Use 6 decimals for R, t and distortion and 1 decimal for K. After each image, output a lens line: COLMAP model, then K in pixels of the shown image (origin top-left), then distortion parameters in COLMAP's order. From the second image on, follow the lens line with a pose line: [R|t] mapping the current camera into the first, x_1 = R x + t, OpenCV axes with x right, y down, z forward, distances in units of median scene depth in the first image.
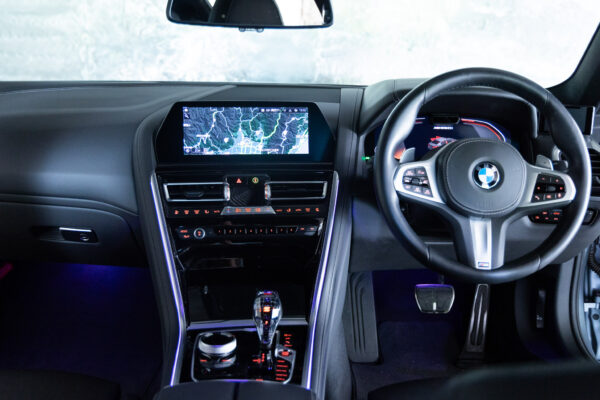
lens RADIAL K [[675.3, 0, 299.9], [0, 675.3, 201.3], [0, 0, 1]] dist [0.024433, 0.000000]
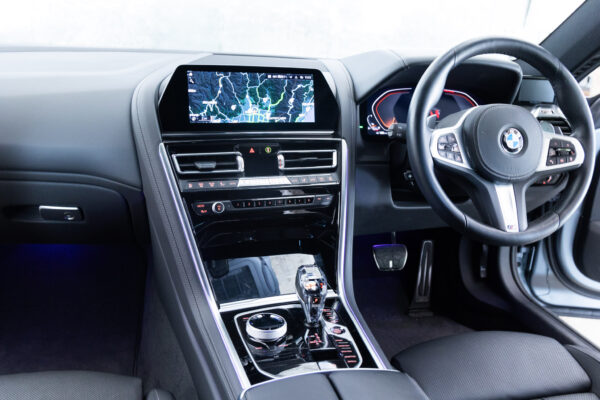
lens RADIAL K [[558.7, 0, 300.0], [0, 558.7, 198.3], [0, 0, 1]] dist [0.034780, 0.000000]
pose [[0.968209, -0.034250, 0.247786, -0.218610], [0.022226, 0.998443, 0.051161, -0.001797], [-0.249152, -0.044027, 0.967463, 0.215682]]
